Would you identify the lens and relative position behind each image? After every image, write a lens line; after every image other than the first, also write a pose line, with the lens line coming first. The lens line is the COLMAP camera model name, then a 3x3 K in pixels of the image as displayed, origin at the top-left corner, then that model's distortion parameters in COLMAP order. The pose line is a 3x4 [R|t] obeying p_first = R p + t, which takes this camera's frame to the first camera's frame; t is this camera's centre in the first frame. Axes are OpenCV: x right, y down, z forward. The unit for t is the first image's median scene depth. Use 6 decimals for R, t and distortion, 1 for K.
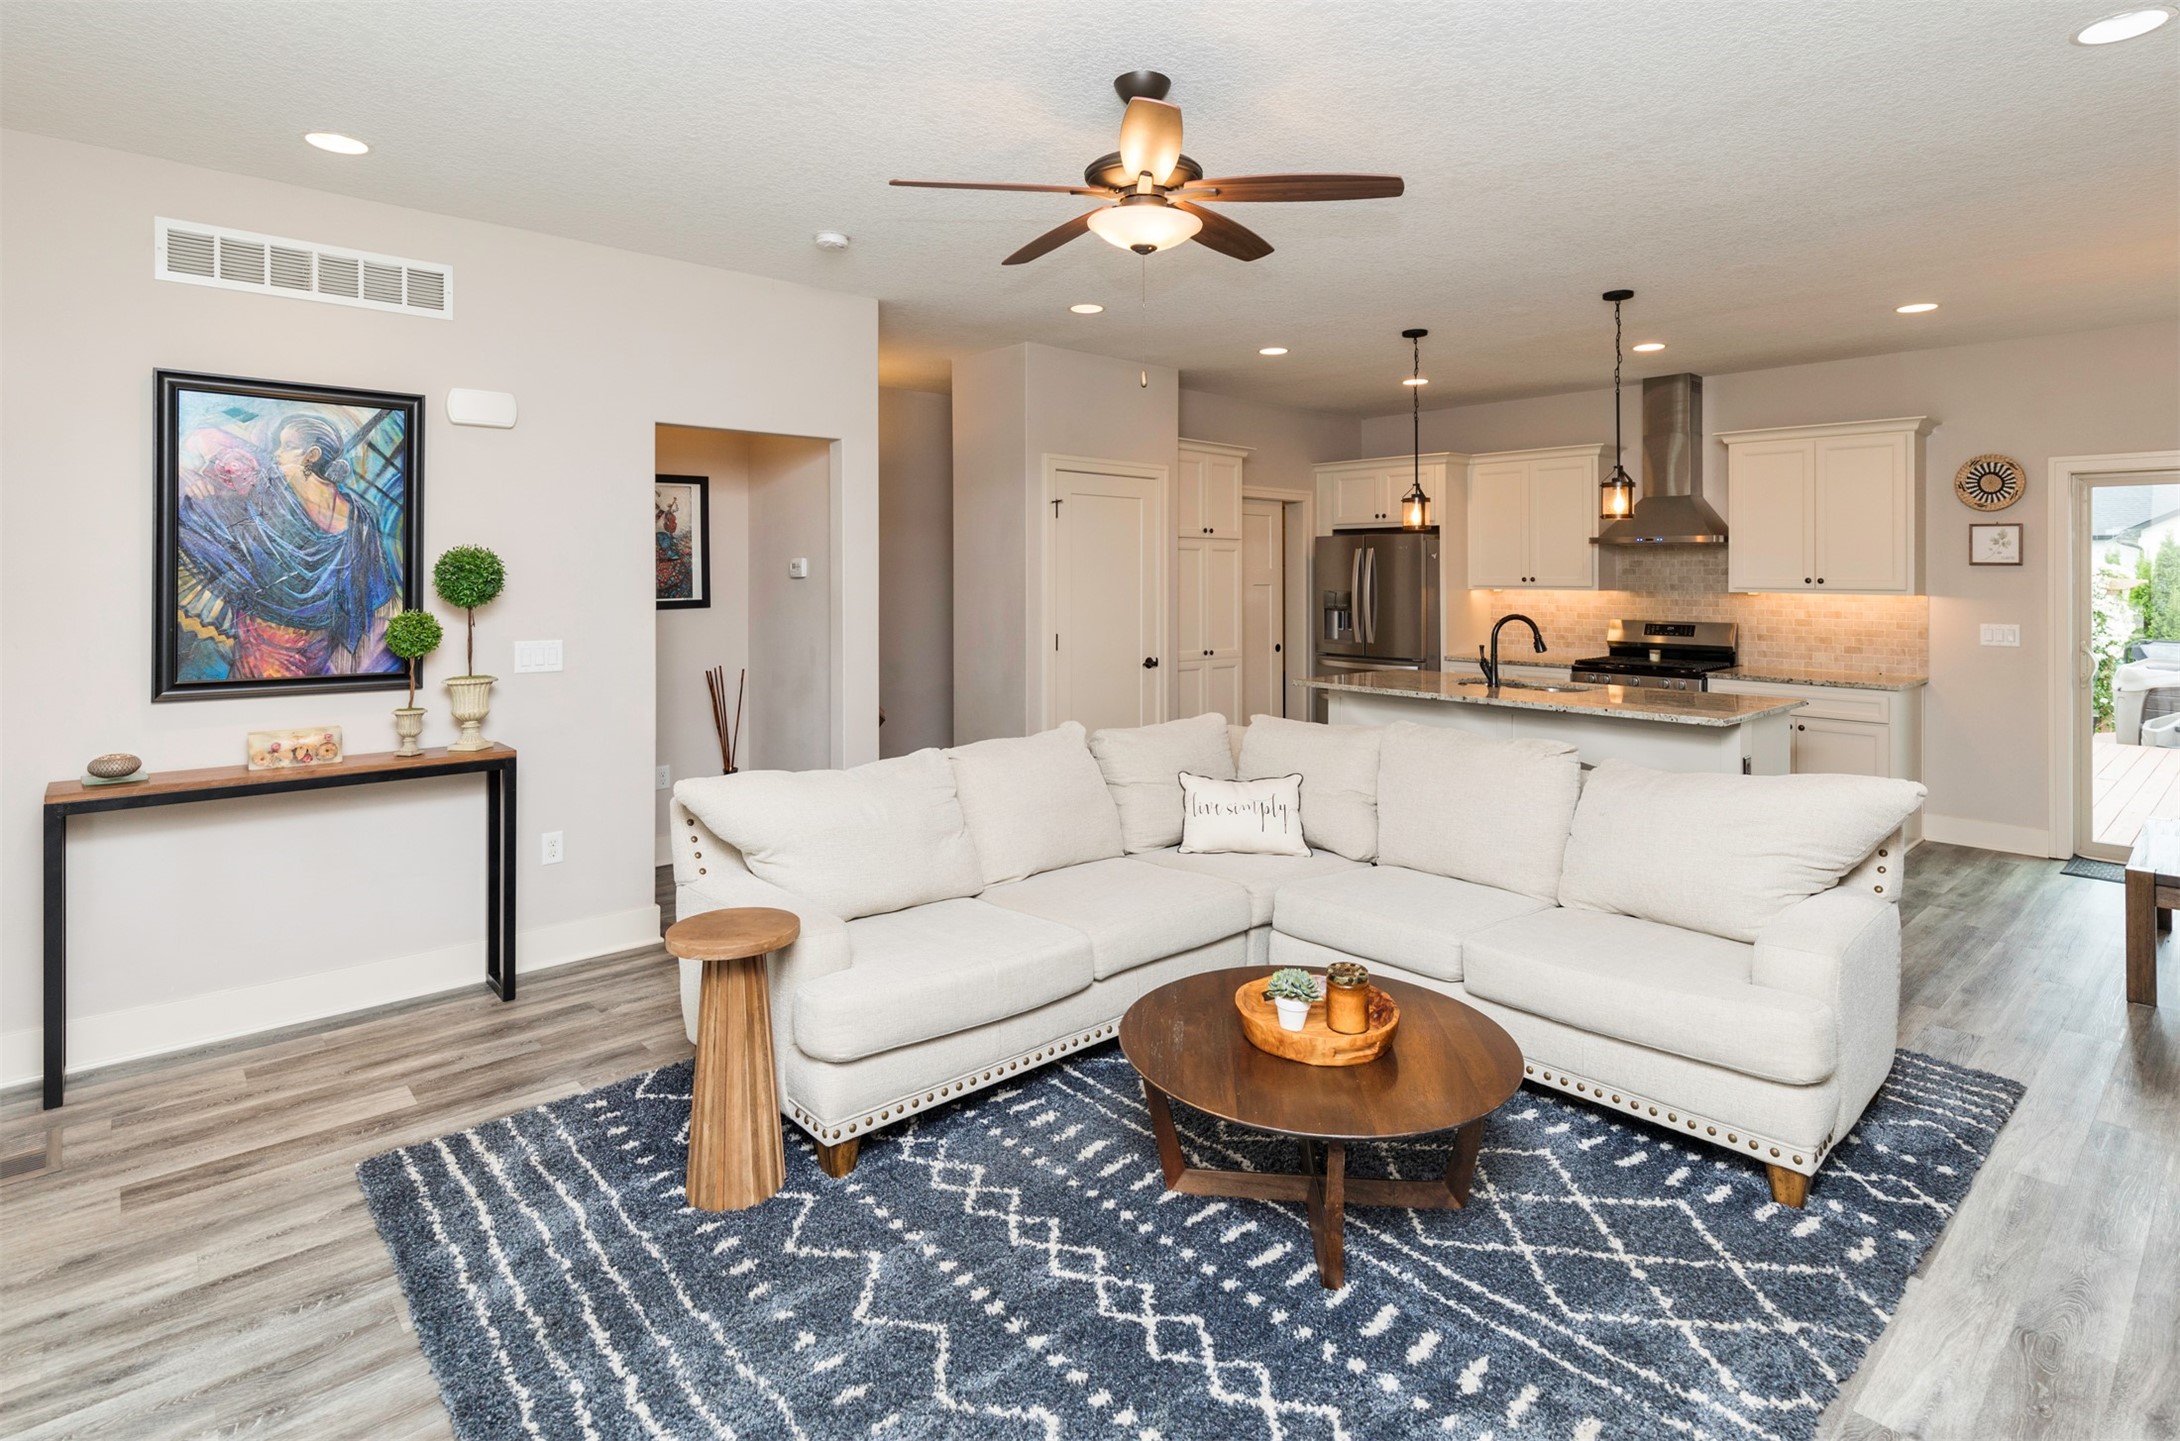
lens RADIAL K [[1053.3, 0, 1112.1], [0, 1053.3, 575.7], [0, 0, 1]] dist [-0.008853, 0.003038]
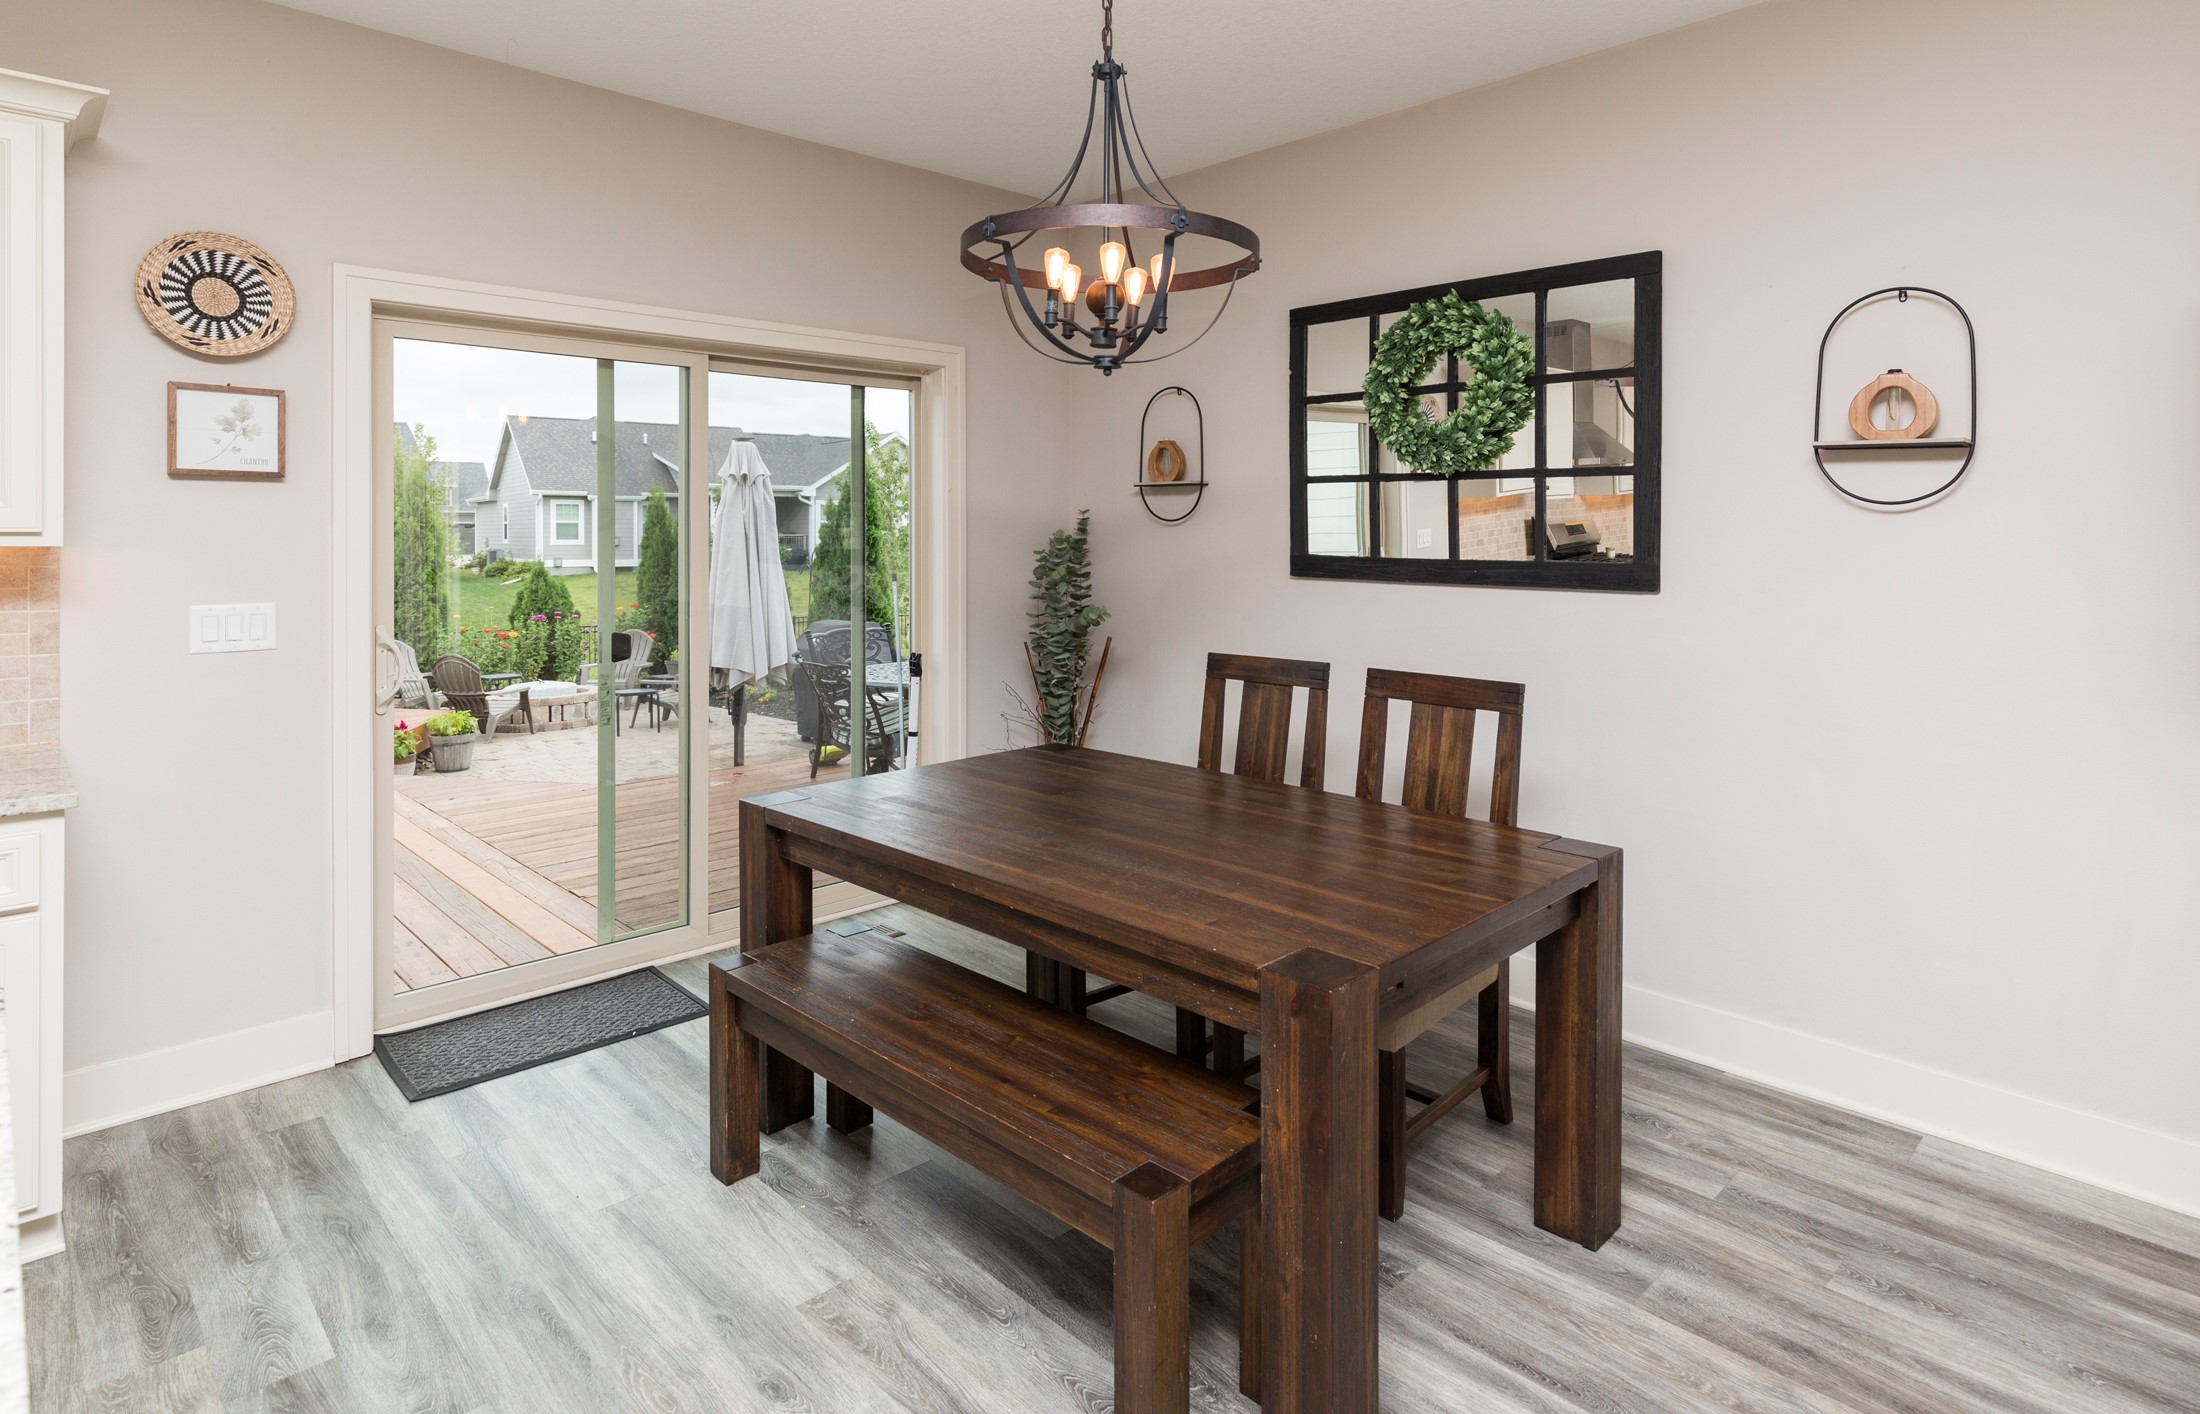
lens RADIAL K [[1140.8, 0, 1193.0], [0, 1140.8, 533.8], [0, 0, 1]] dist [-0.002888, -0.004078]
pose [[-0.061887, -0.007356, 0.998056, 0.279106], [0.001173, 0.999972, 0.007443, 0.010539], [-0.998082, 0.001631, -0.061877, 0.532474]]
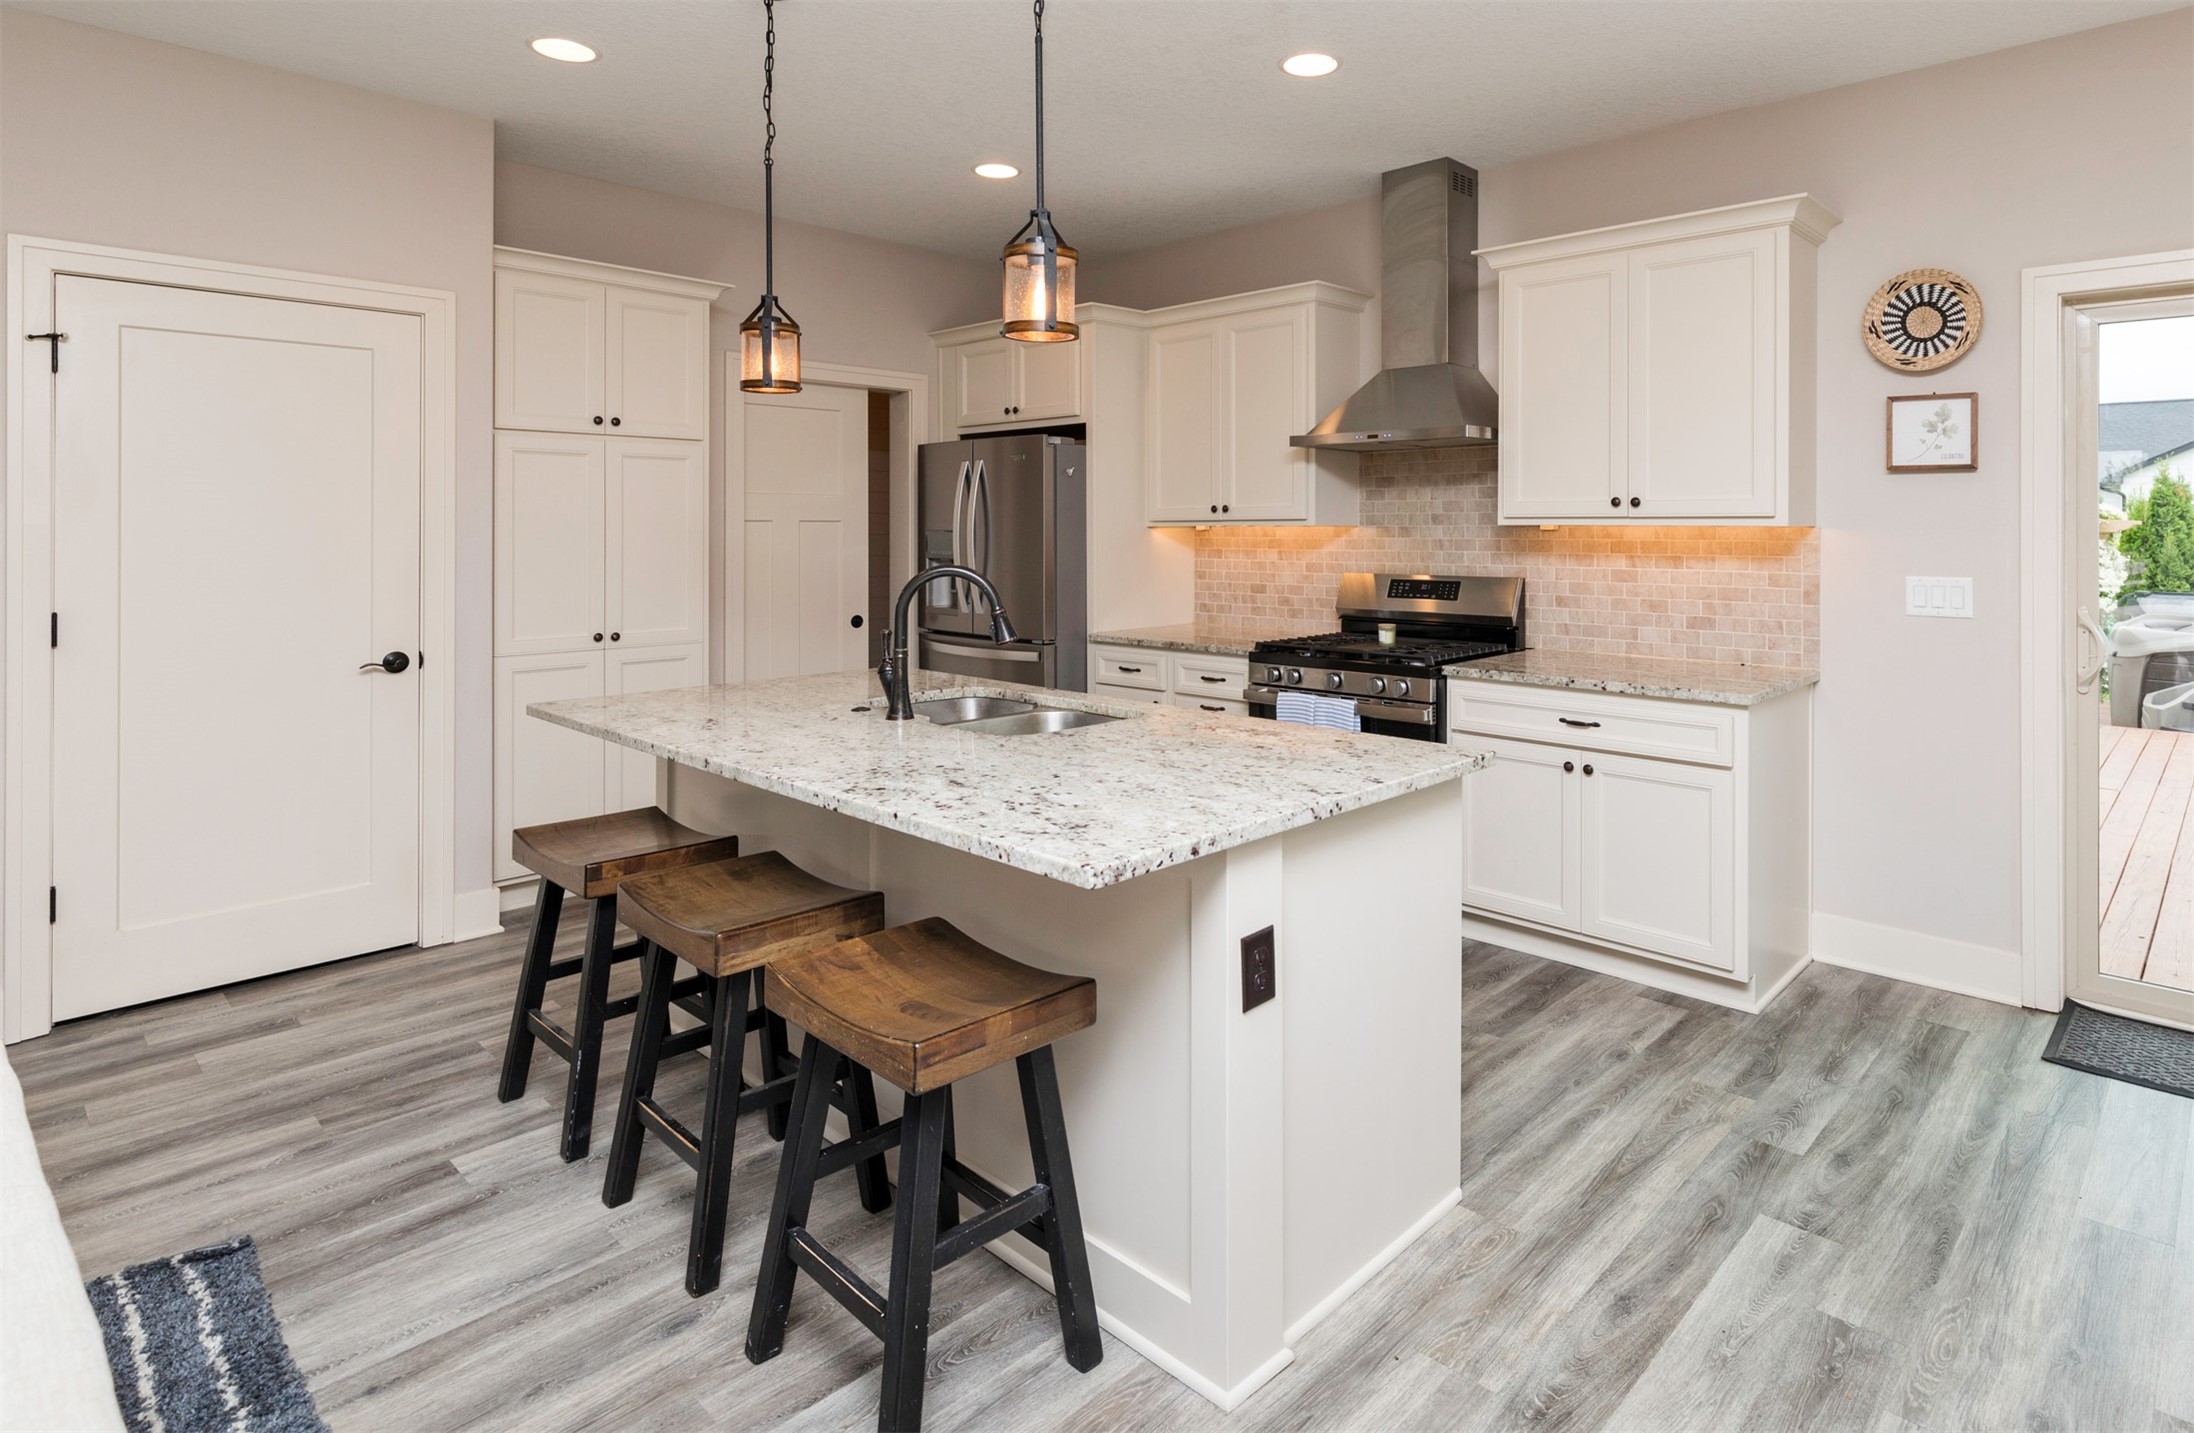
lens RADIAL K [[1137.7, 0, 1134.6], [0, 1137.7, 527.7], [0, 0, 1]] dist [-0.002888, -0.004078]
pose [[0.998268, -0.004846, 0.058623, 0.340667], [0.004867, 0.999988, -0.000213, 0.016189], [-0.058621, 0.000498, 0.998280, 0.375404]]
